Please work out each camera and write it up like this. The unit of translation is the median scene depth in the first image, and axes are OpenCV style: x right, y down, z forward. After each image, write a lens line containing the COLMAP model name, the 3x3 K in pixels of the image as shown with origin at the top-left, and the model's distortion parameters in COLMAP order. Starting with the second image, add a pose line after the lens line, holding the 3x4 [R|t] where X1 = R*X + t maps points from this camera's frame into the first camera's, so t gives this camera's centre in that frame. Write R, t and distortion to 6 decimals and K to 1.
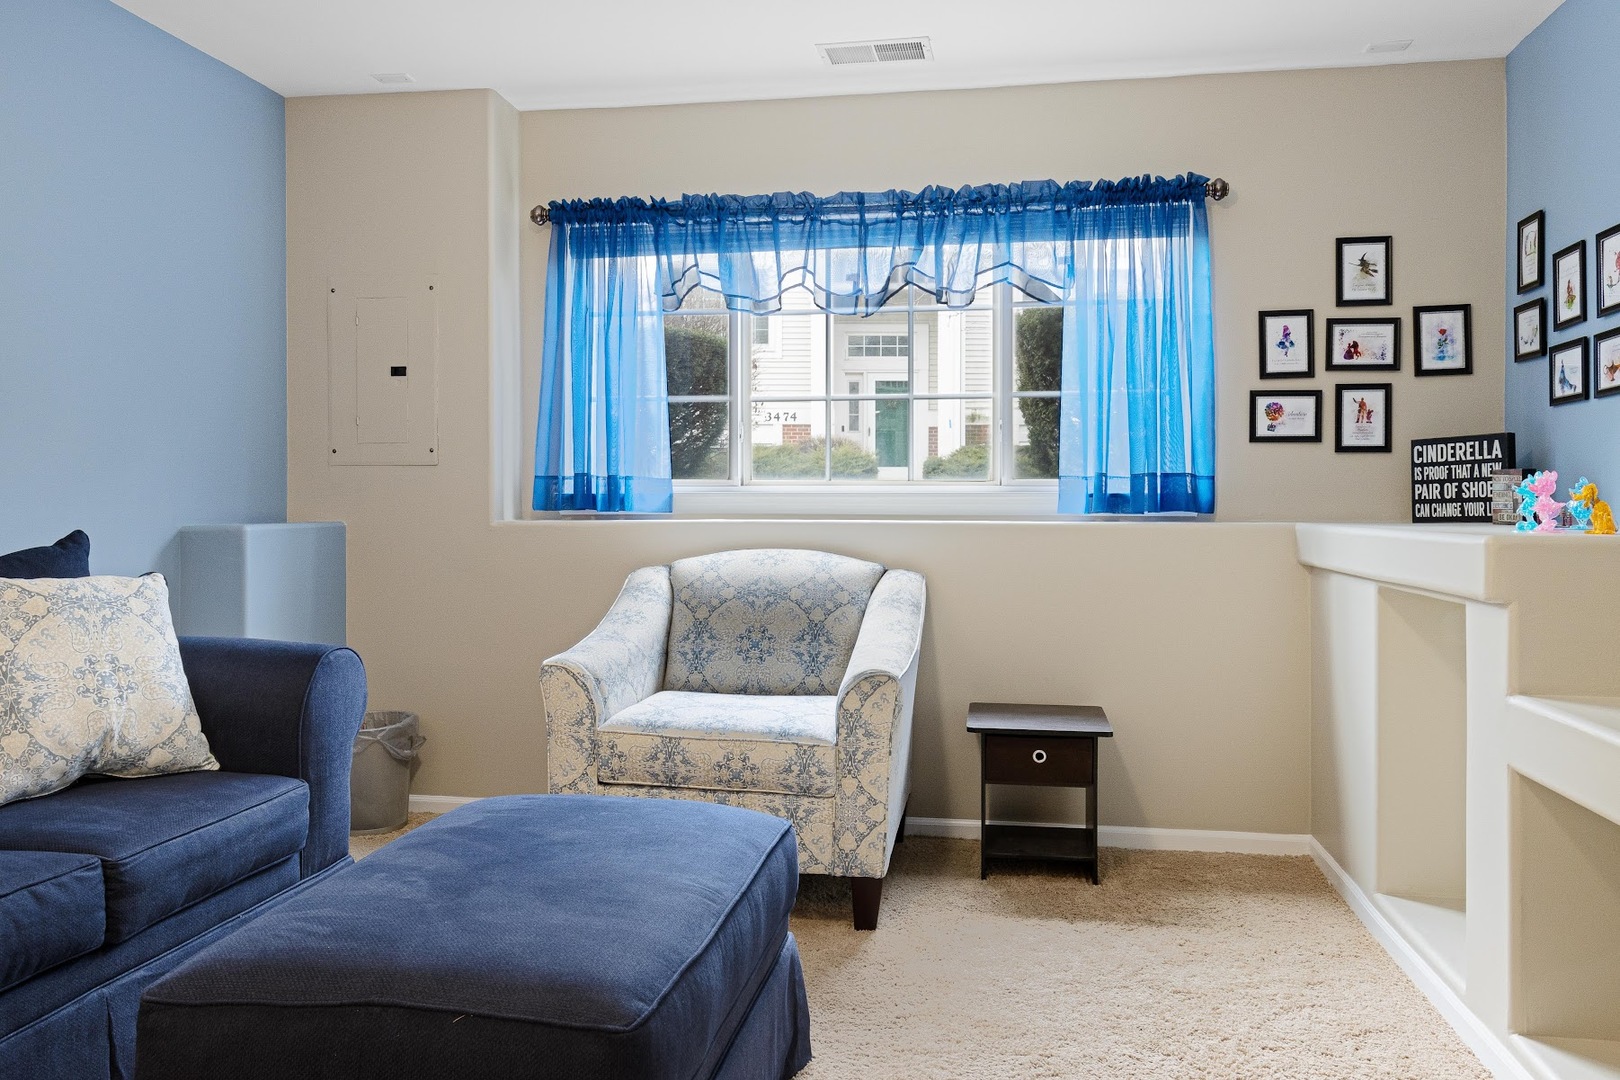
lens RADIAL K [[1213.2, 0, 812.2], [0, 1213.2, 531.0], [0, 0, 1]] dist [0.015620, -0.014675]
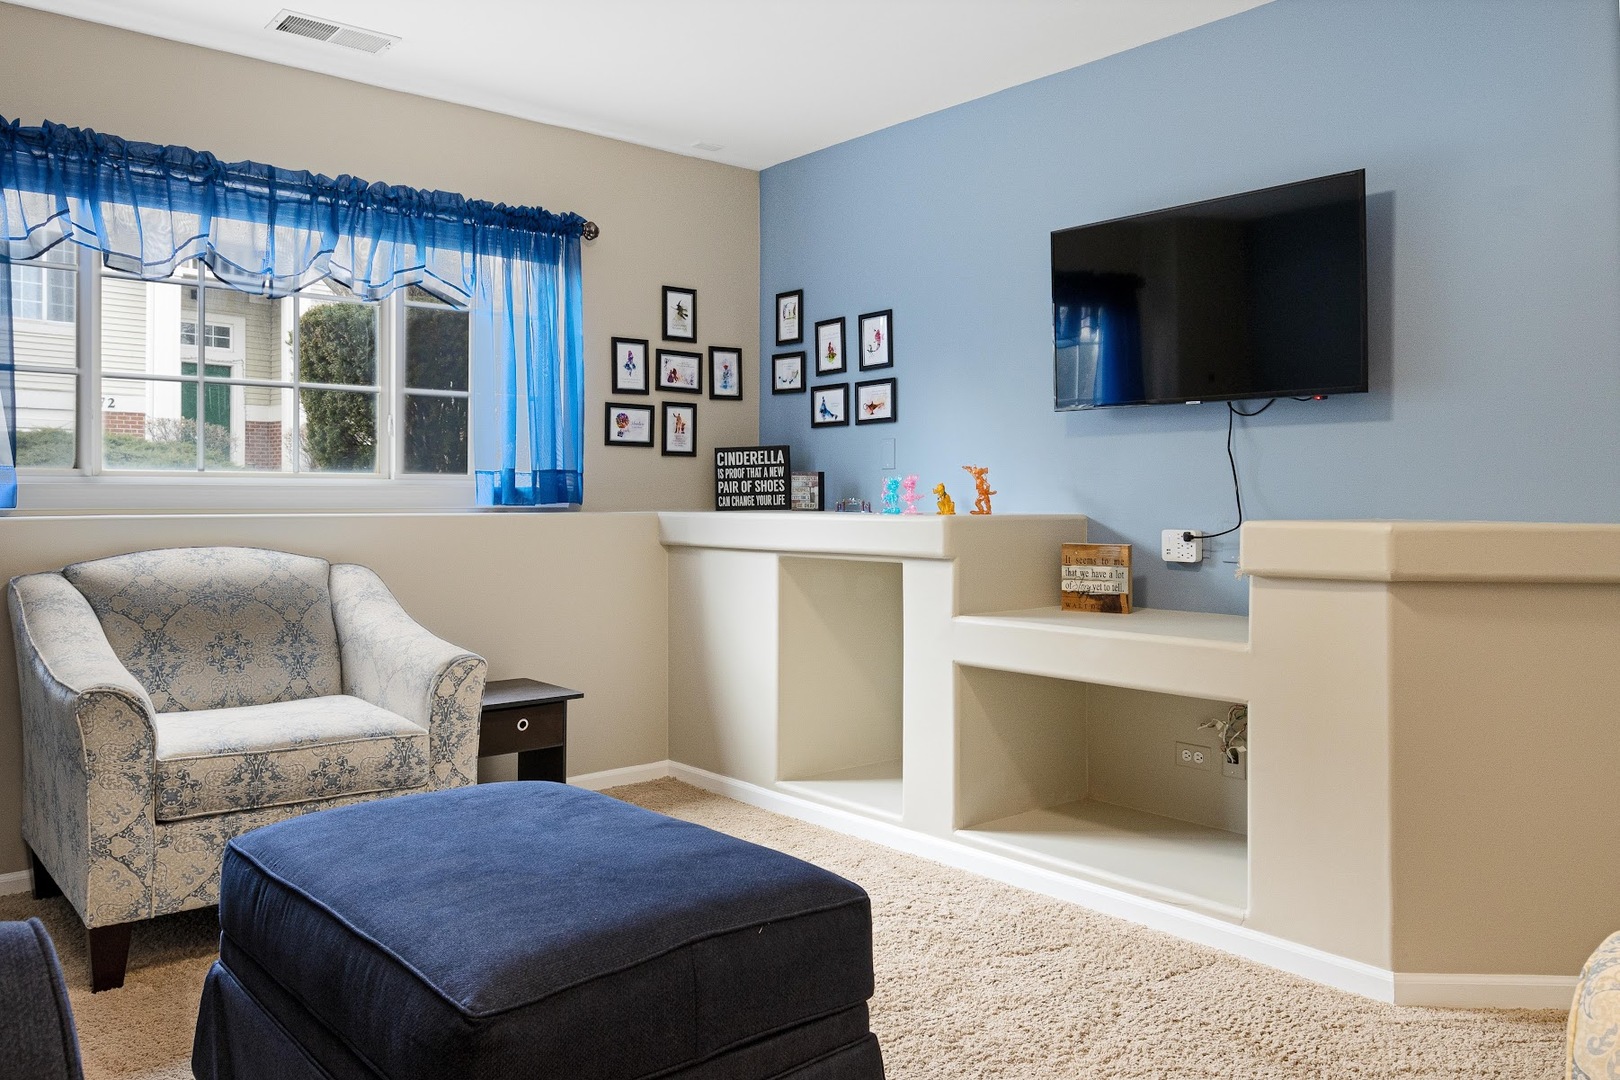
lens RADIAL K [[1213.2, 0, 823.5], [0, 1213.2, 530.7], [0, 0, 1]] dist [0.015620, -0.014675]
pose [[0.635899, -0.022800, 0.771436, -0.442083], [0.018934, 0.999724, 0.013939, -0.001314], [-0.771540, 0.005742, 0.636154, 0.074884]]
